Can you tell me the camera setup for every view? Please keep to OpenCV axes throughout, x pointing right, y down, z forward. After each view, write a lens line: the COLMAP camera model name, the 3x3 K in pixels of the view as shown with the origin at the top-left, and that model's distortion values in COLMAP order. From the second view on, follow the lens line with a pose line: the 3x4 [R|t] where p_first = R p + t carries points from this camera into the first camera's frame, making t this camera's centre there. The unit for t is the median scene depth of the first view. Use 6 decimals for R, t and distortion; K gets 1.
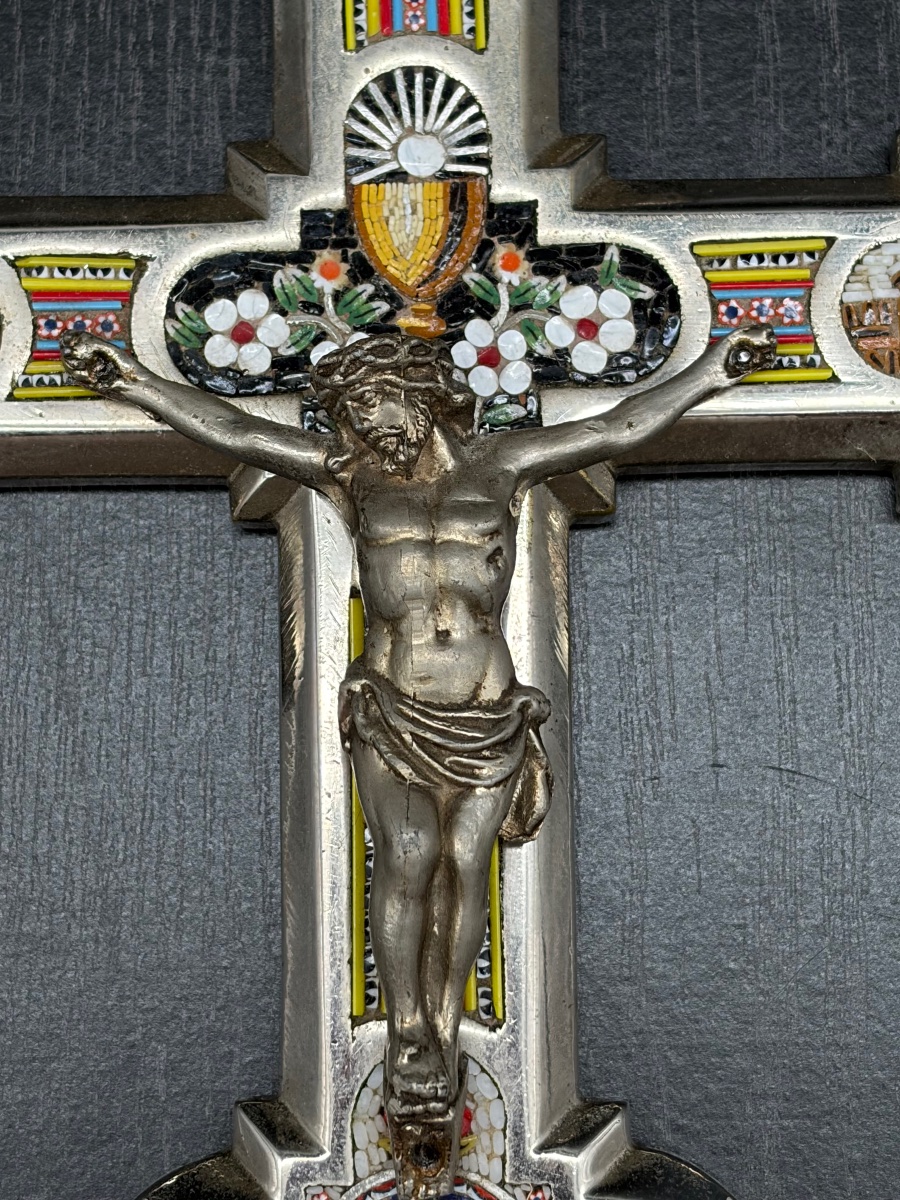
lens RADIAL K [[3163.0, 0, 450.0], [0, 3163.0, 600.0], [0, 0, 1]] dist [0.209737, -0.609032]
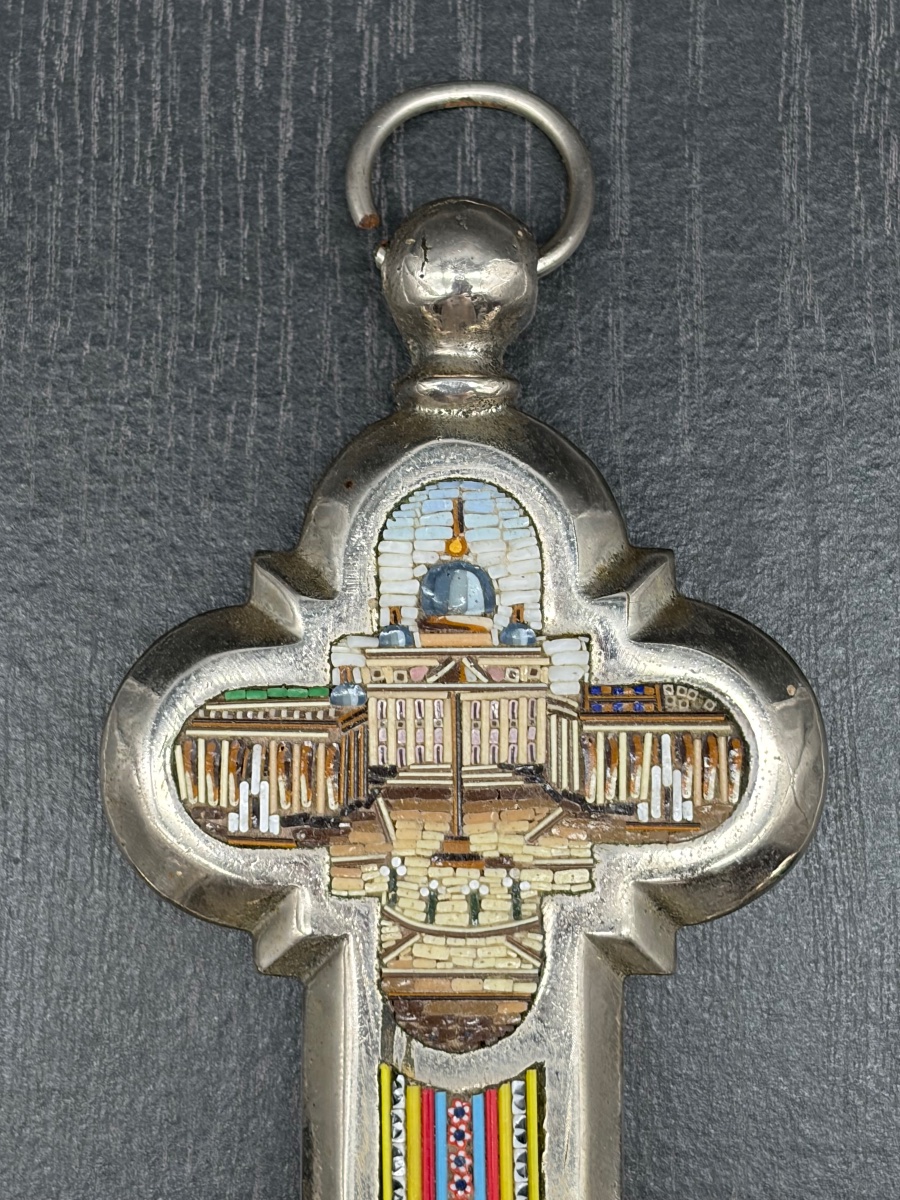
lens RADIAL K [[3163.0, 0, 450.0], [0, 3163.0, 600.0], [0, 0, 1]] dist [0.209737, -0.609032]
pose [[0.999718, 0.019054, -0.014205, -0.004443], [-0.017749, 0.996057, 0.086918, -0.412435], [0.015805, -0.086641, 0.996114, 0.122289]]
